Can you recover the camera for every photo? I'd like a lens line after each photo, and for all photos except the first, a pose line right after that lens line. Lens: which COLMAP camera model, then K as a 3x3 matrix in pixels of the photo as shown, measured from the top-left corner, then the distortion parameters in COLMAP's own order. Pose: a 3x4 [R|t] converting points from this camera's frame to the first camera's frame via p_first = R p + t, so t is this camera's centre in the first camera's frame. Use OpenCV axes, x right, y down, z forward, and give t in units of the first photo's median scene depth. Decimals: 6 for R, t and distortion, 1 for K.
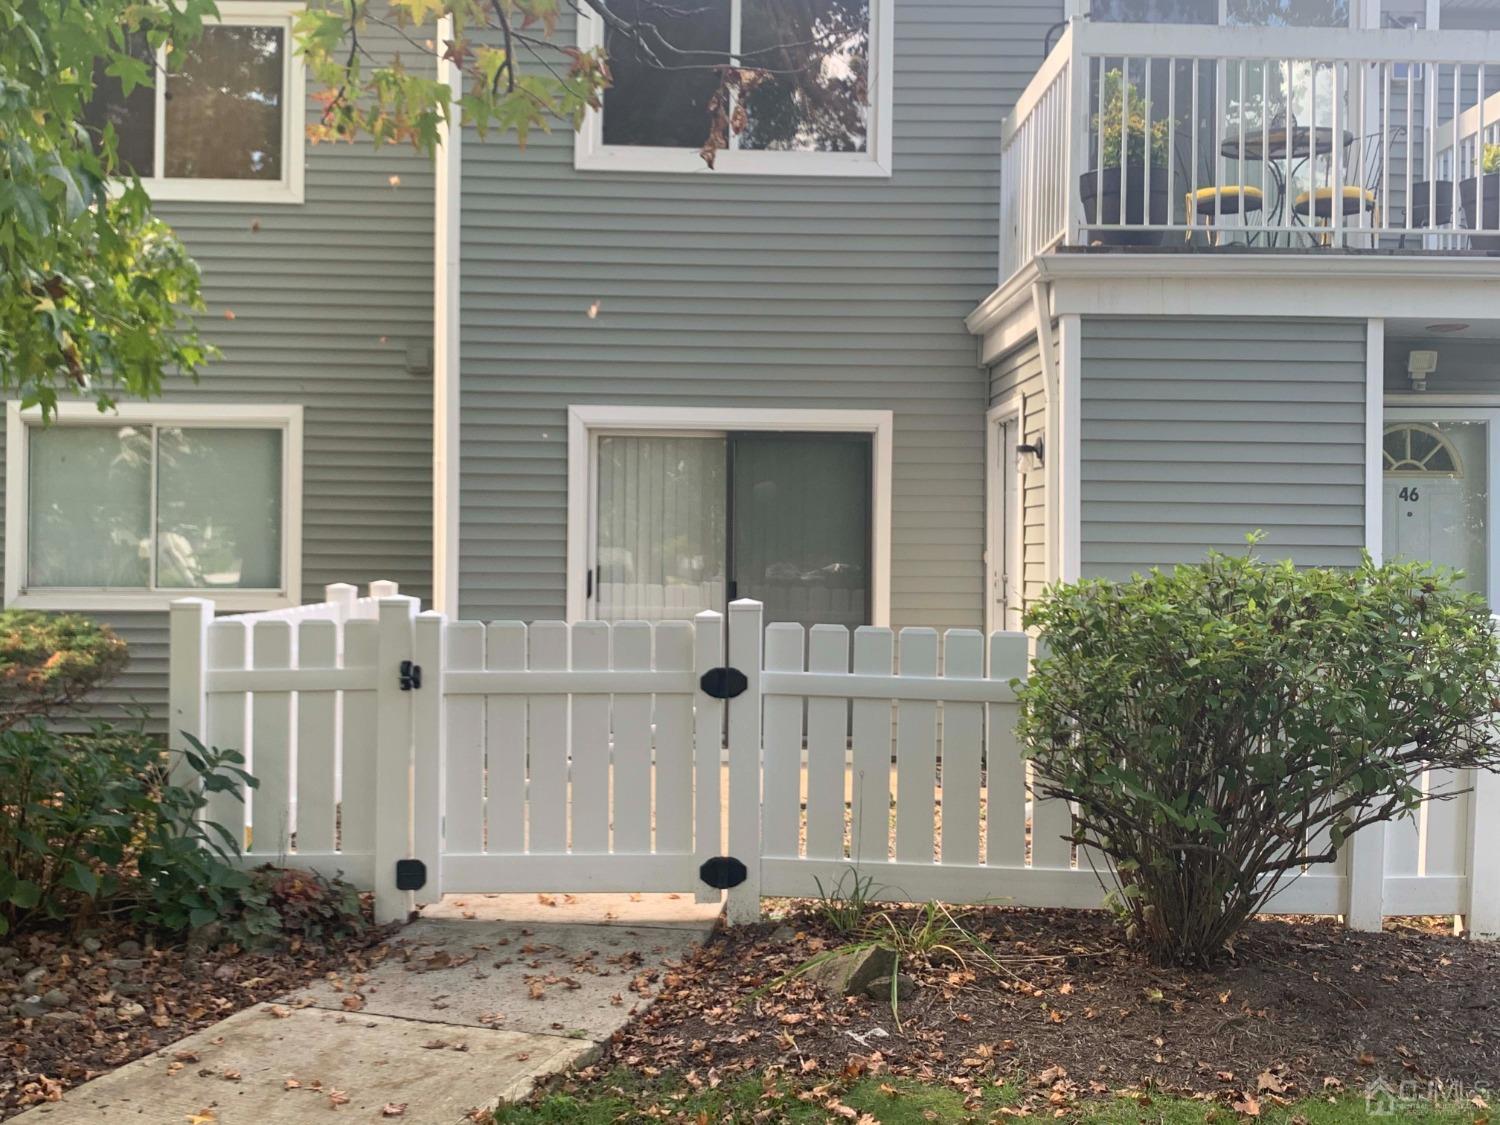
lens RADIAL K [[1532.5, 0, 750.0], [0, 1532.5, 562.5], [0, 0, 1]] dist [0.189752, -0.748574]
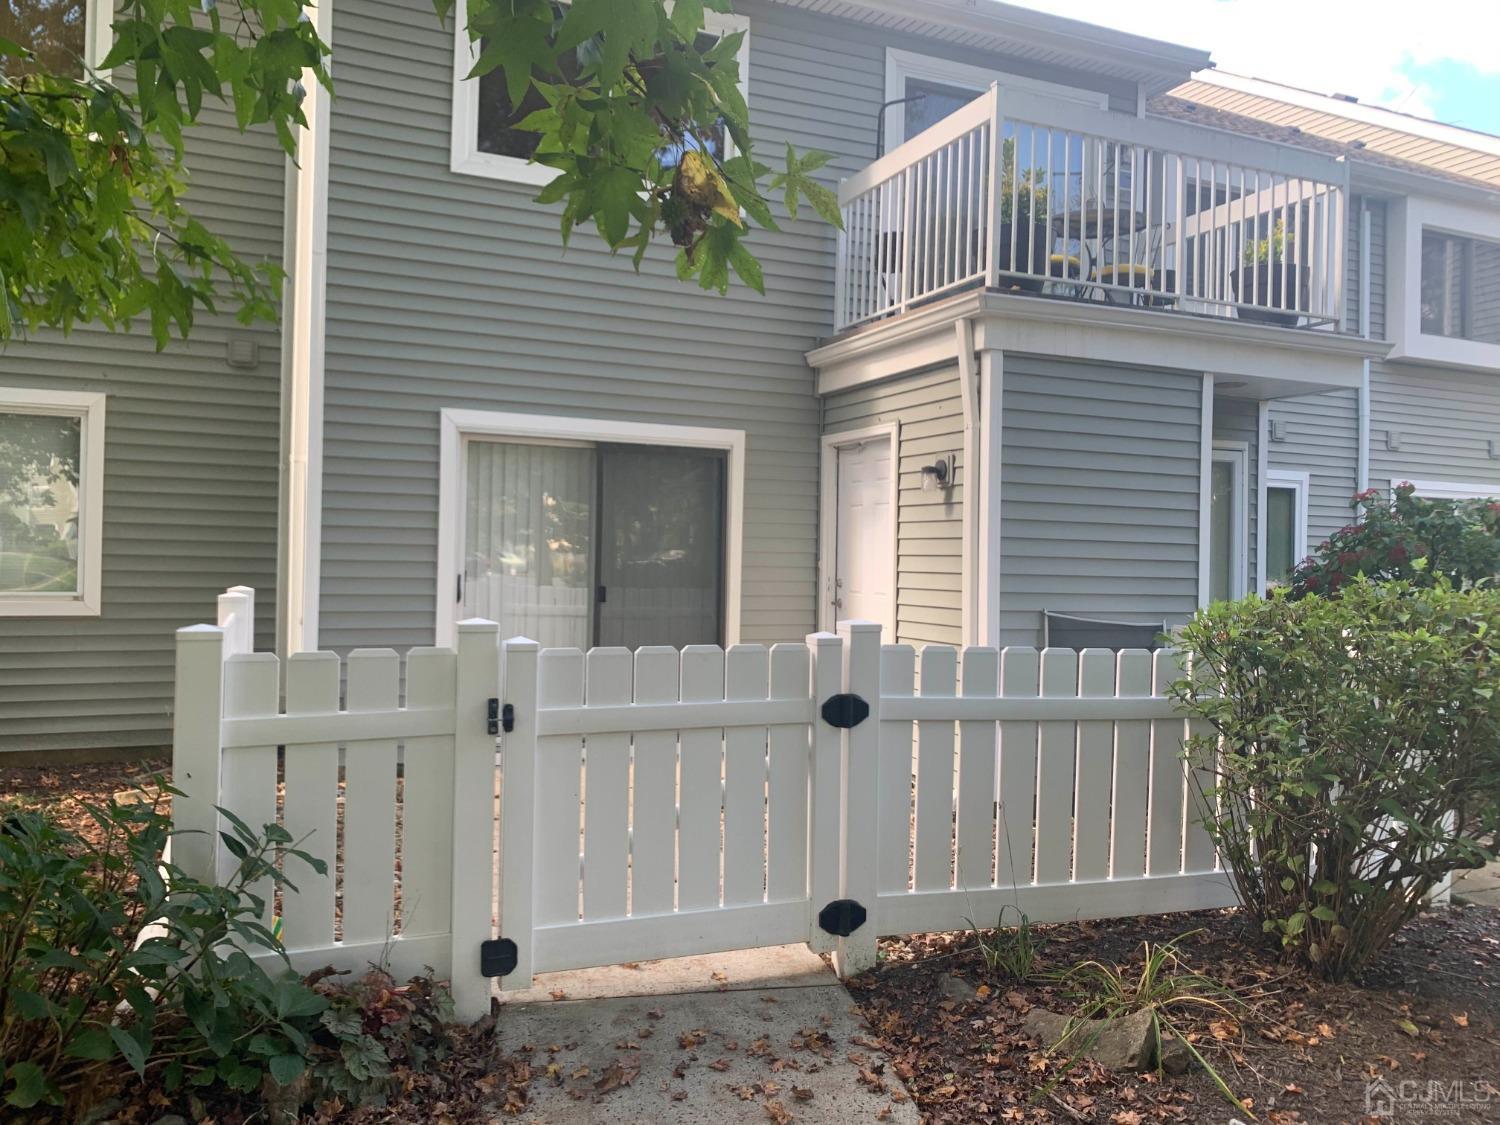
lens RADIAL K [[1151.0, 0, 751.1], [0, 1151.0, 554.0], [0, 0, 1]] dist [0.043528, -0.099390]
pose [[0.930030, 0.012783, 0.367262, -0.251222], [-0.011328, 0.999917, -0.006118, -0.007888], [-0.367310, 0.001529, 0.930097, 0.296173]]
